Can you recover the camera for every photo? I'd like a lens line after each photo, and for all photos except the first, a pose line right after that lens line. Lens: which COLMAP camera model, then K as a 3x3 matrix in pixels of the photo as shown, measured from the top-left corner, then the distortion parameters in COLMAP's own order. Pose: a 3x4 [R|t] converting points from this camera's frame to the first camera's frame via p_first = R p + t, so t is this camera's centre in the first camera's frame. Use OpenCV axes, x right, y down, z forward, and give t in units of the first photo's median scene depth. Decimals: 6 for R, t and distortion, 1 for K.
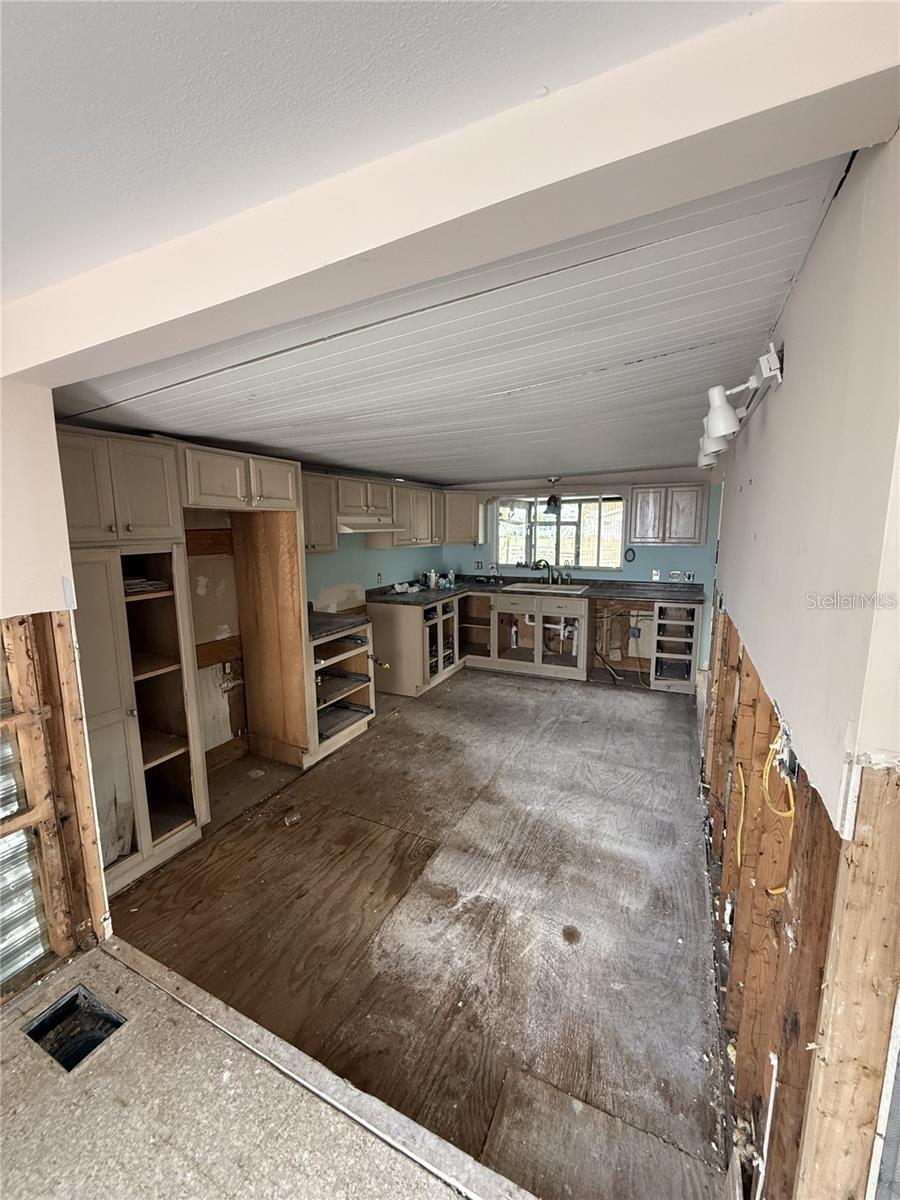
lens RADIAL K [[479.3, 0, 449.4], [0, 479.3, 595.9], [0, 0, 1]] dist [-0.000491, 0.000337]
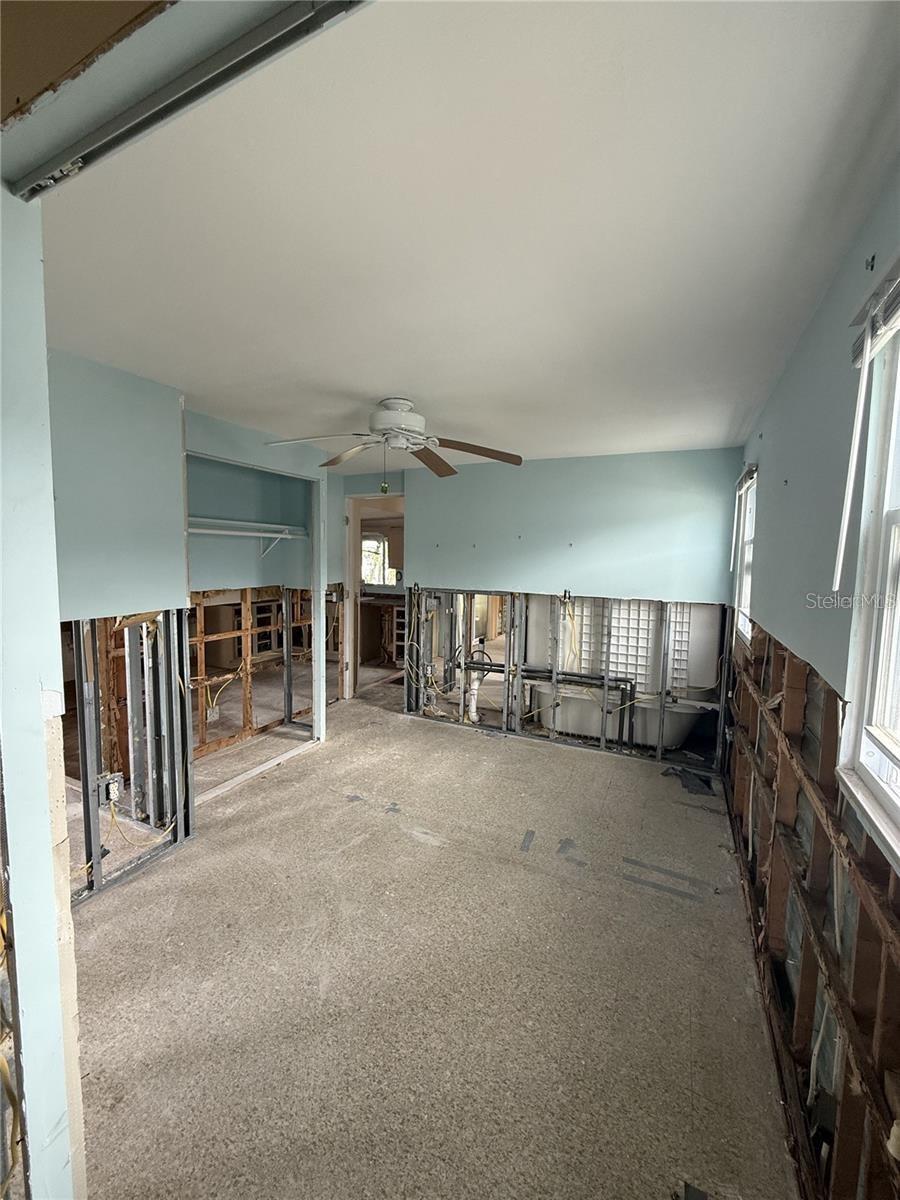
lens RADIAL K [[479.3, 0, 447.6], [0, 479.3, 597.1], [0, 0, 1]] dist [-0.000491, 0.000337]
pose [[0.999810, 0.019485, -0.001116, 0.539425], [-0.019516, 0.997823, -0.062992, 0.066135], [-0.000114, 0.063002, 0.998013, -0.430919]]
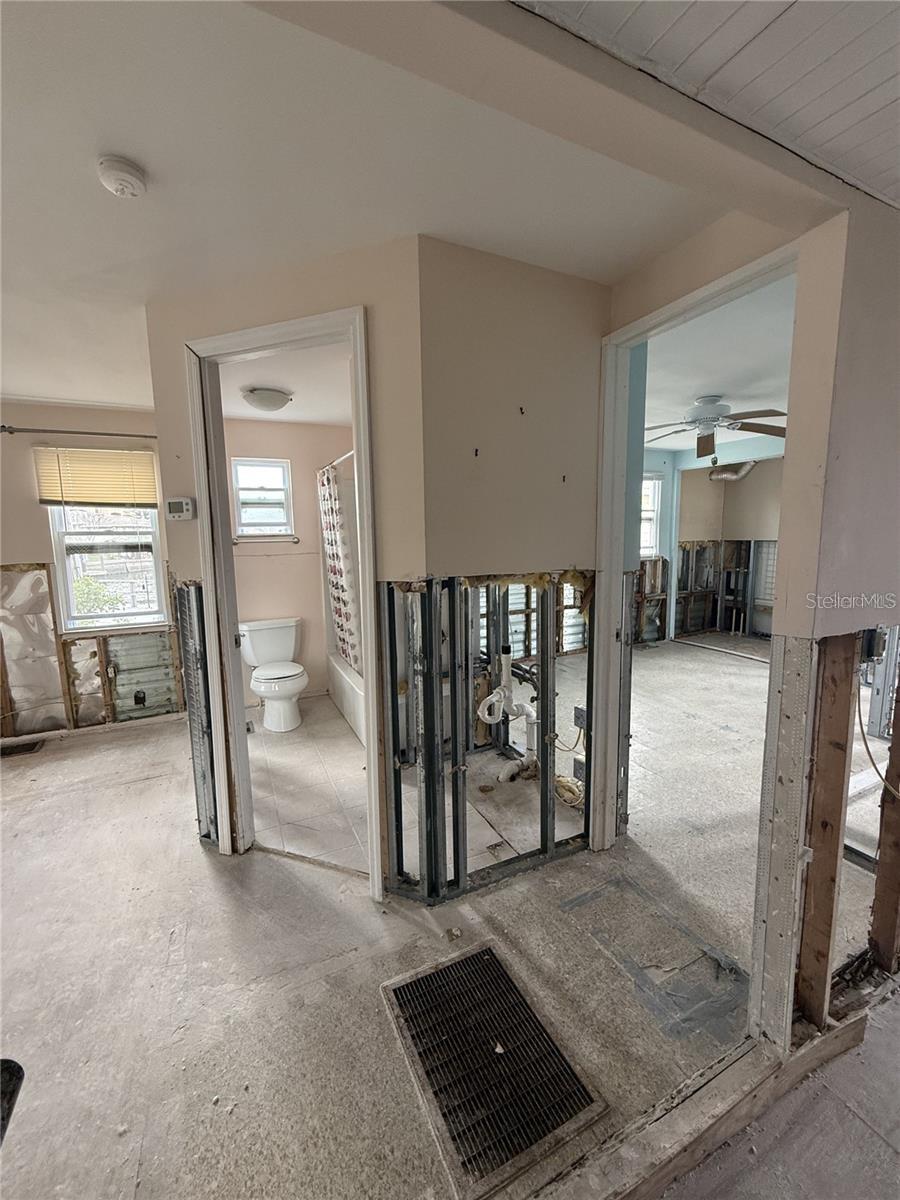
lens RADIAL K [[479.3, 0, 451.0], [0, 479.3, 596.9], [0, 0, 1]] dist [-0.000491, 0.000337]
pose [[-0.784143, -0.069967, 0.616623, 0.330302], [0.109475, 0.962445, 0.248424, -0.102505], [-0.610847, 0.262305, -0.747035, 0.856725]]
